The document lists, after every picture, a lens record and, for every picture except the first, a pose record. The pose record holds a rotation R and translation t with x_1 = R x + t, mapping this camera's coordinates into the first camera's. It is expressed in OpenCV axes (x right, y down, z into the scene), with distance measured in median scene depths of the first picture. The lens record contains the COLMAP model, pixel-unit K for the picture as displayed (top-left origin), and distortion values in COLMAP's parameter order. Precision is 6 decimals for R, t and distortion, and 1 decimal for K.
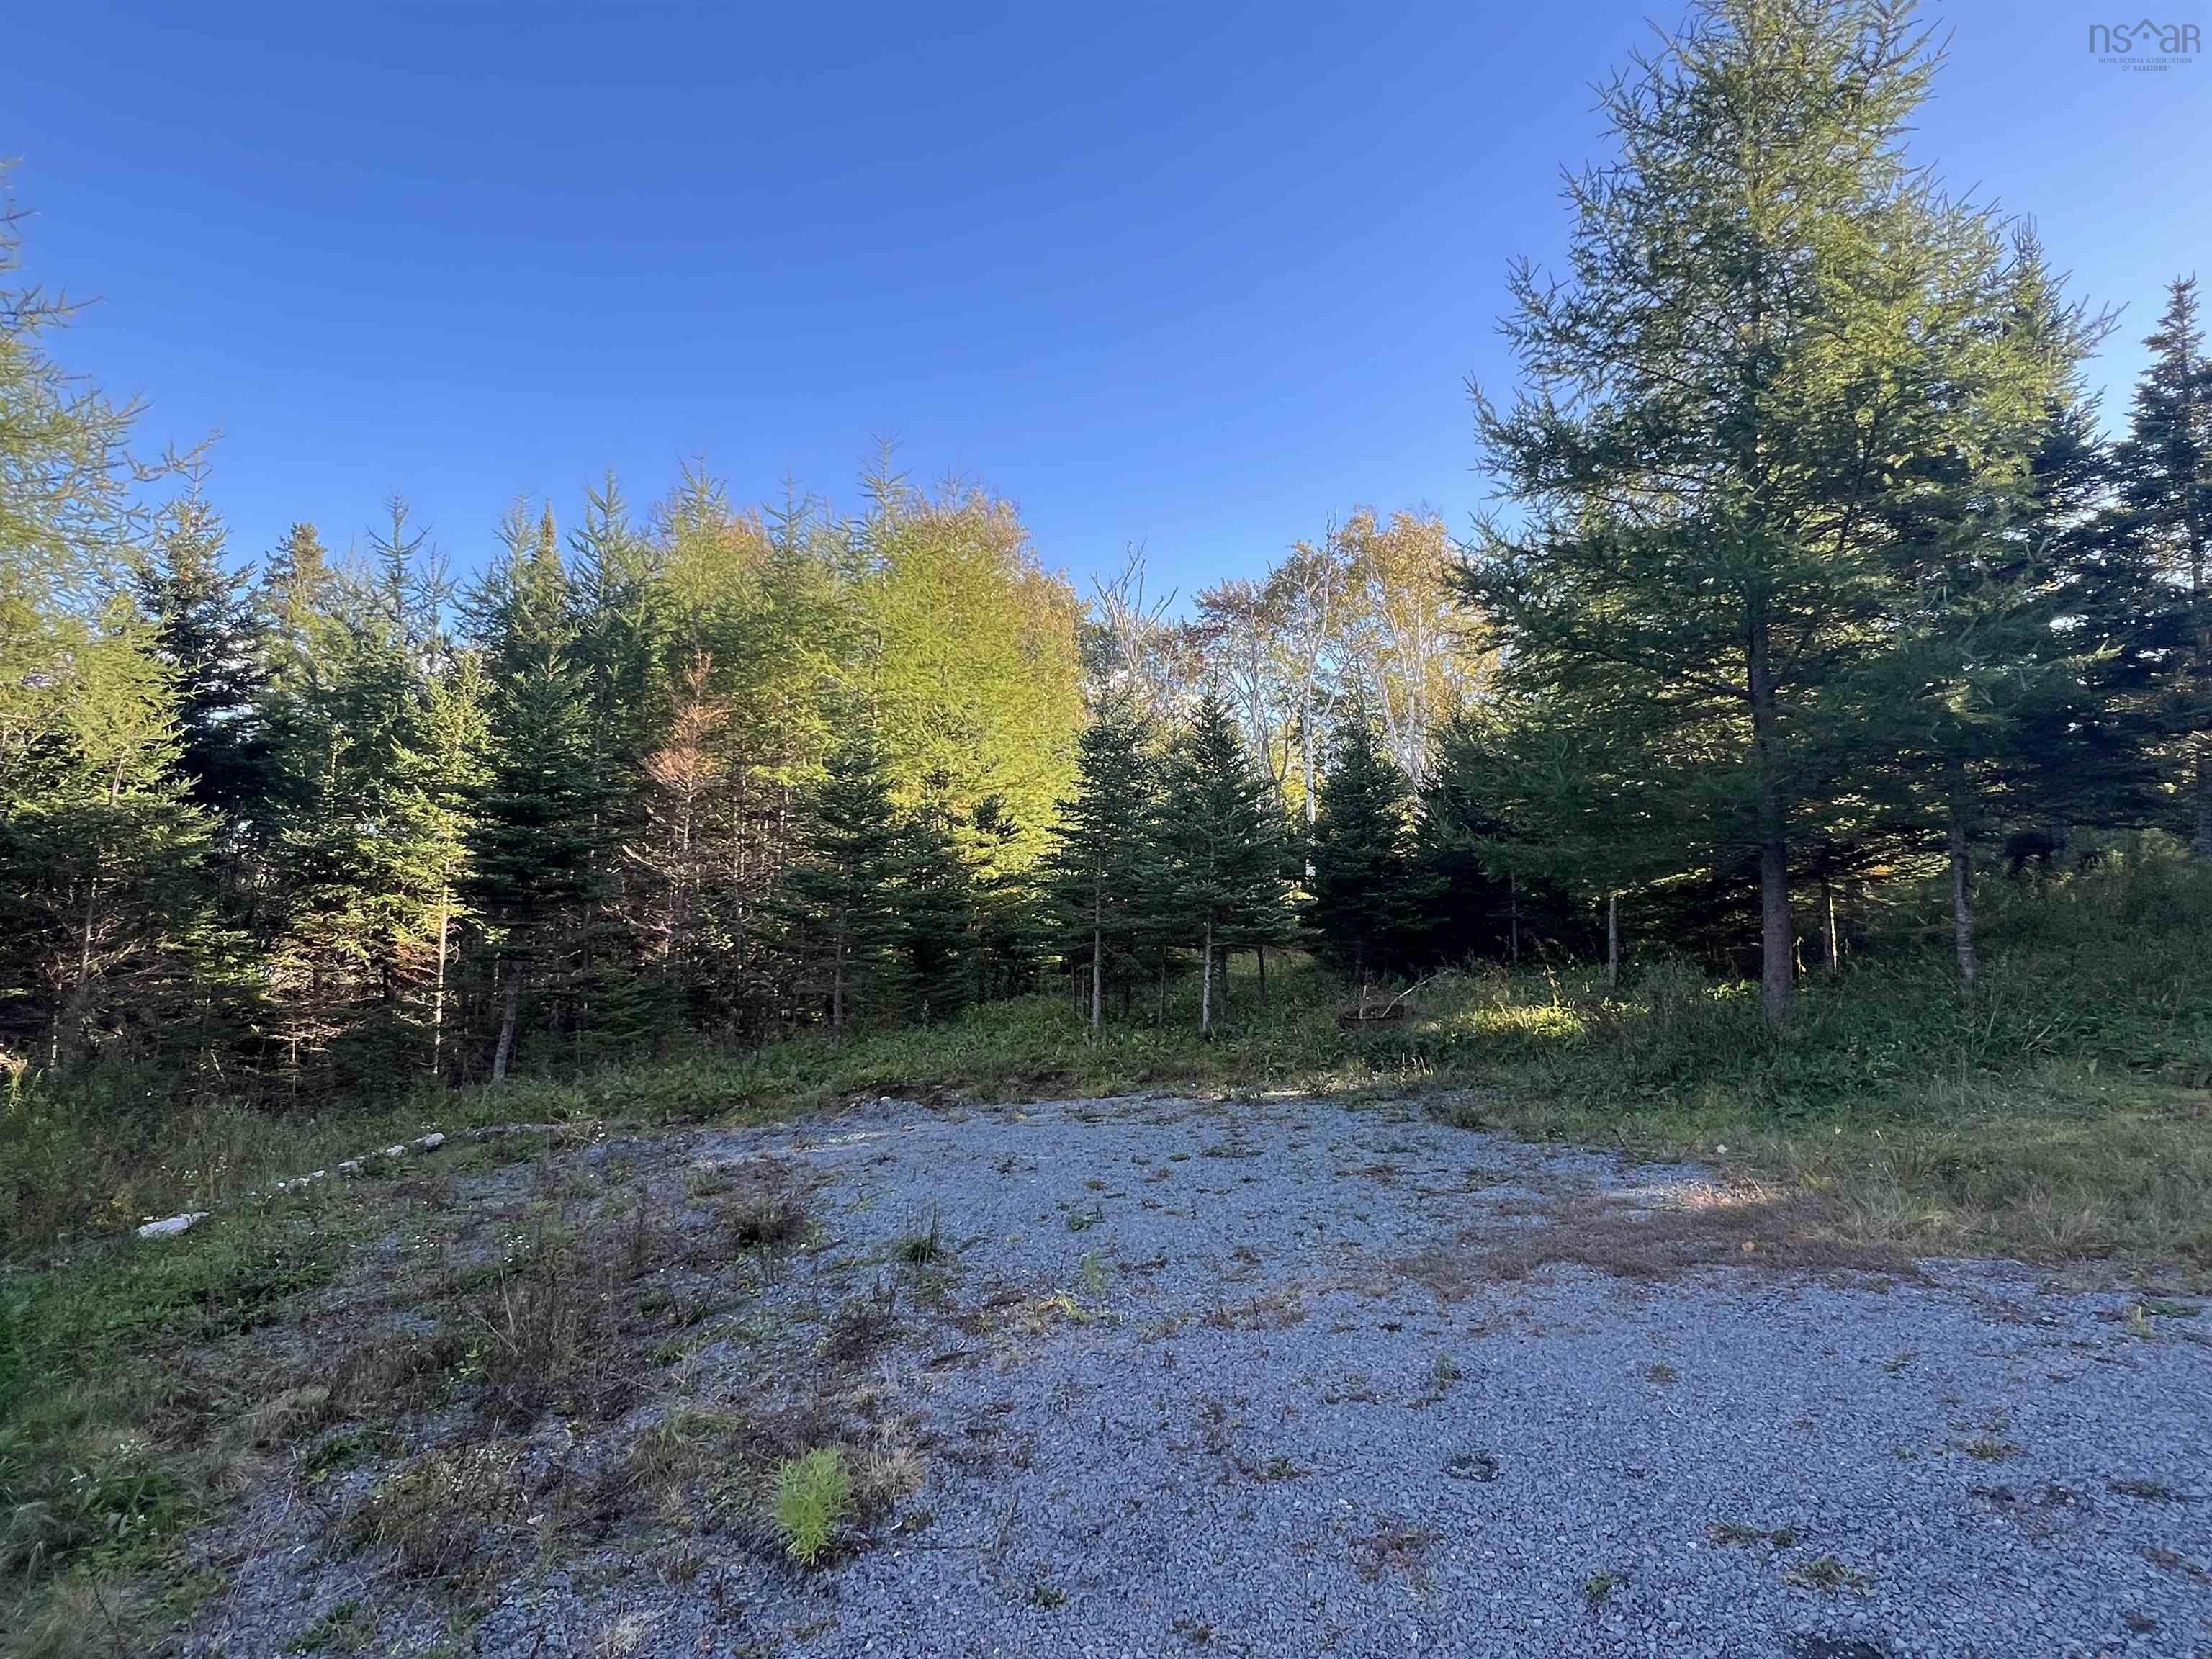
lens RADIAL K [[1159.8, 0, 1117.6], [0, 1159.8, 829.6], [0, 0, 1]] dist [0.003058, 0.000182]
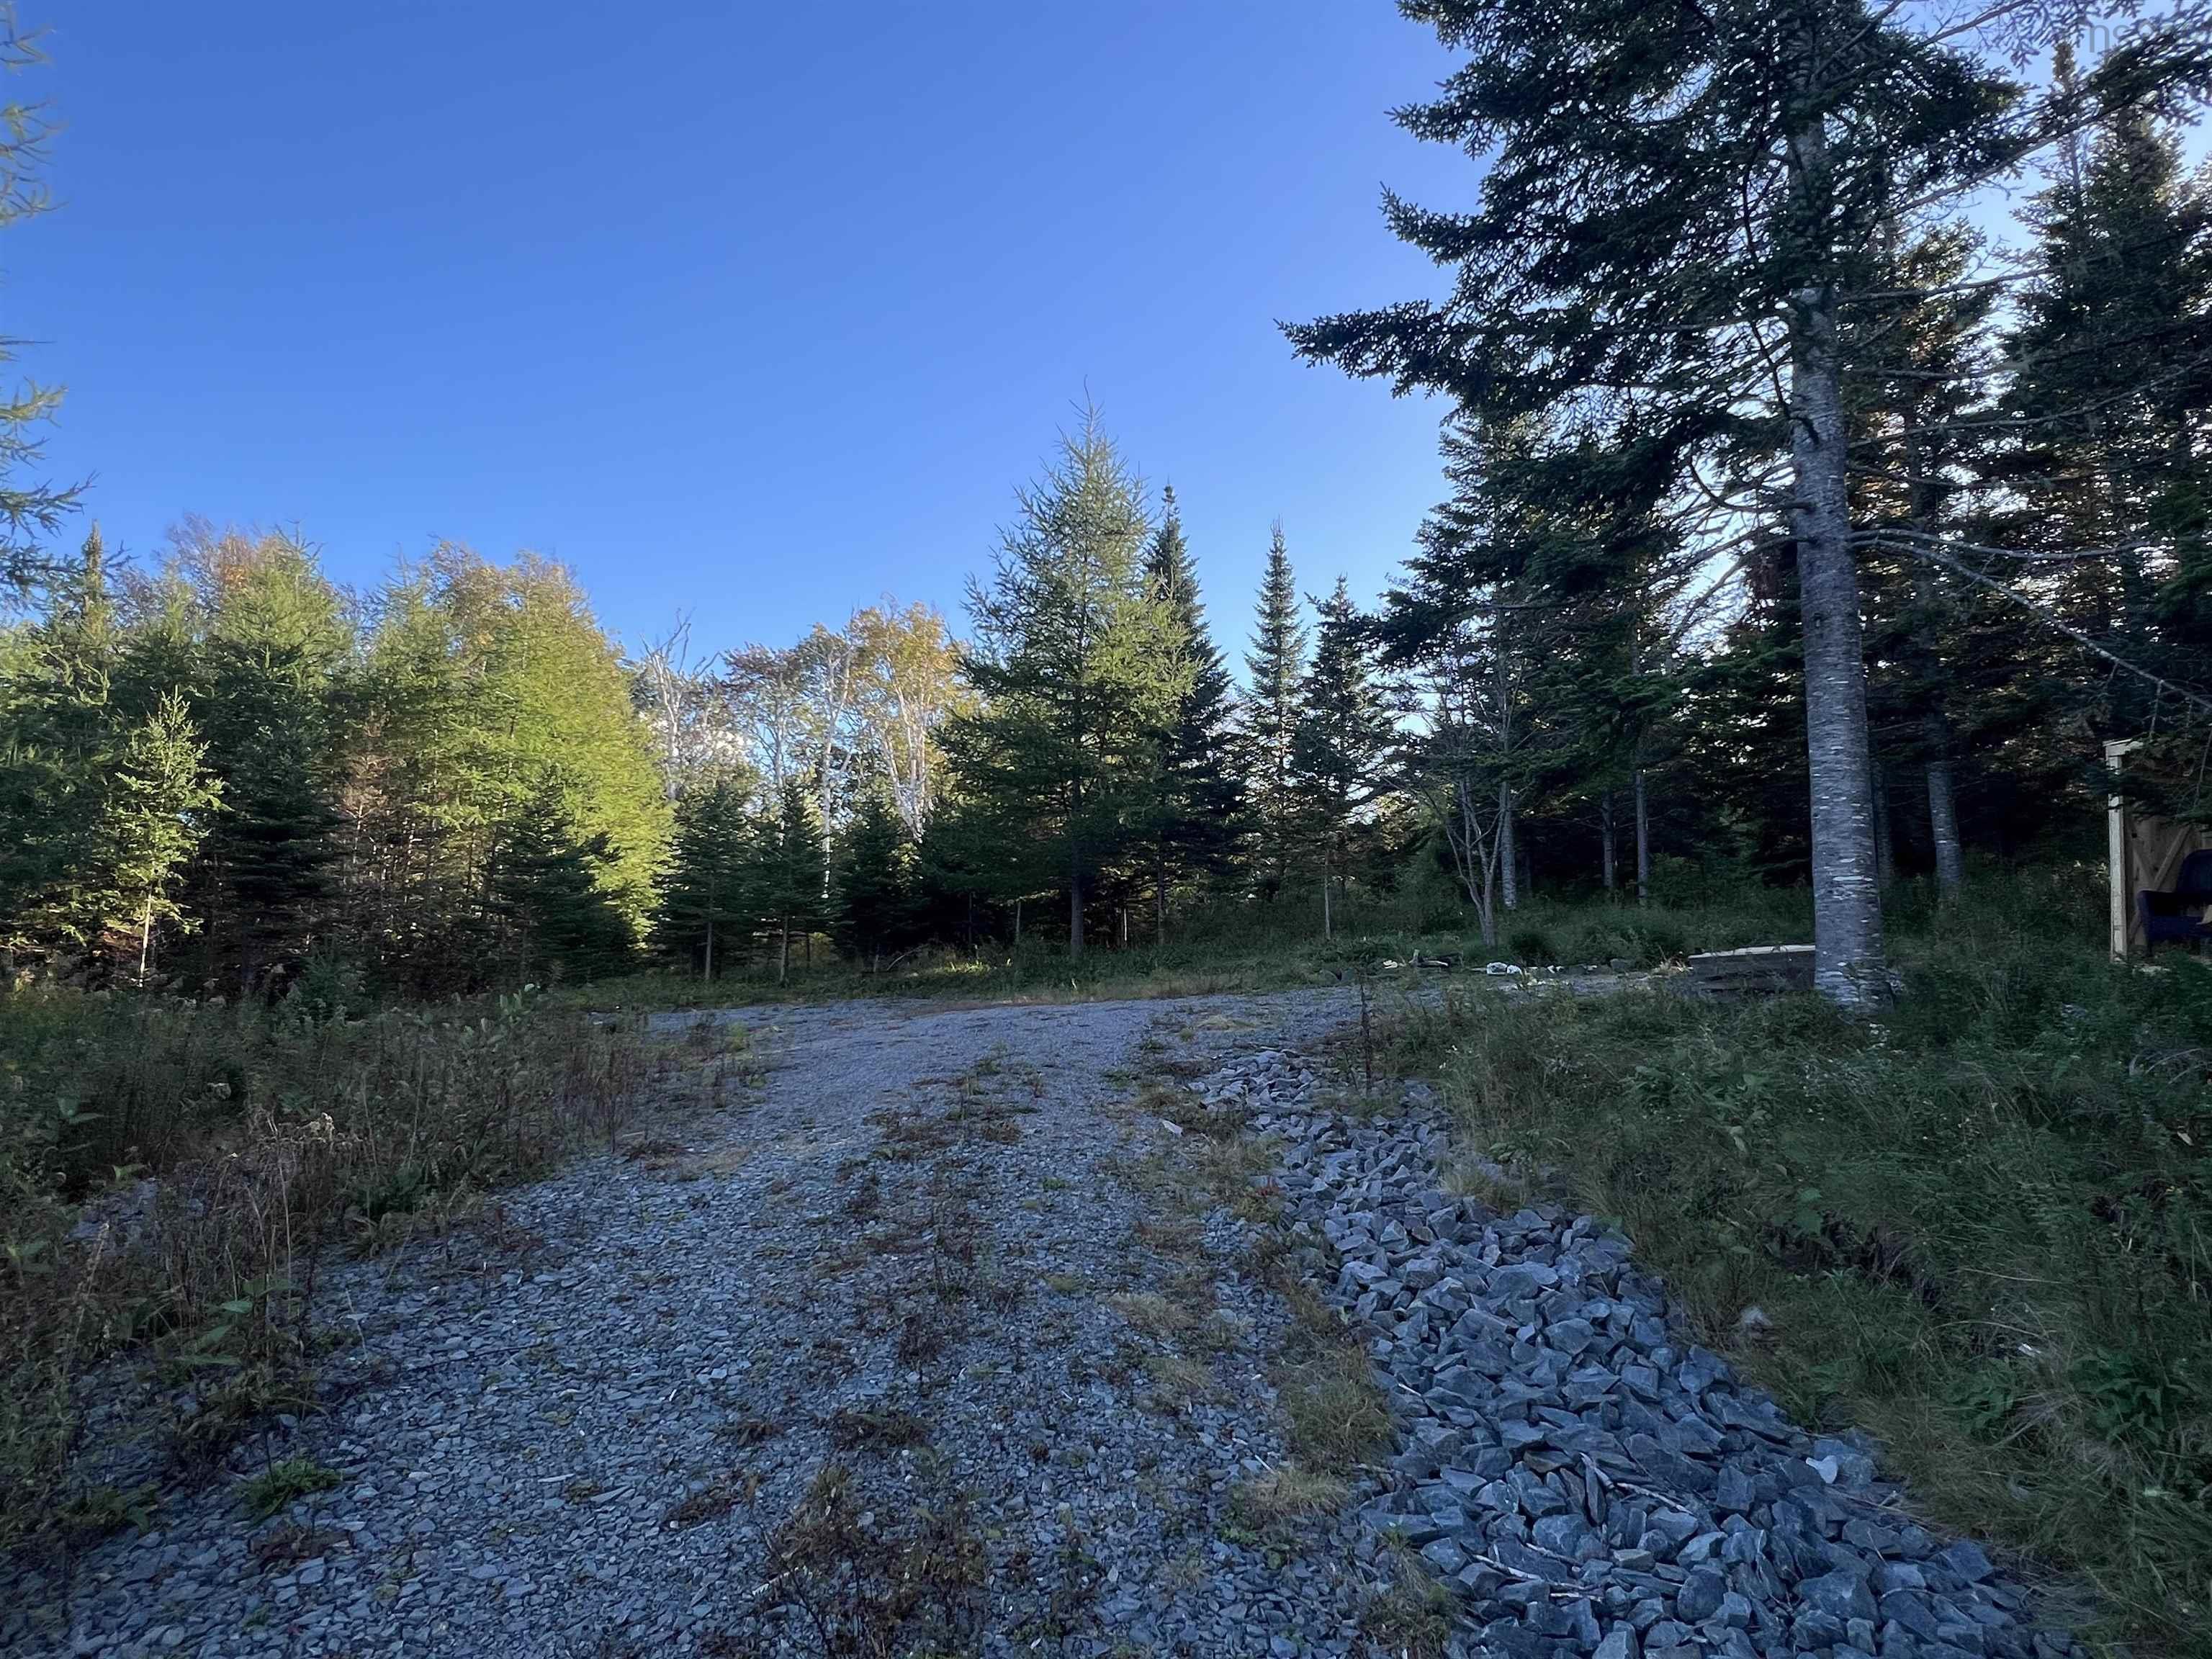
lens RADIAL K [[1159.8, 0, 1115.1], [0, 1159.8, 840.7], [0, 0, 1]] dist [0.003058, 0.000182]
pose [[0.911666, 0.042946, 0.408681, -0.081008], [-0.031766, 0.998913, -0.034110, 0.005604], [-0.409702, 0.018115, 0.912040, -0.330064]]
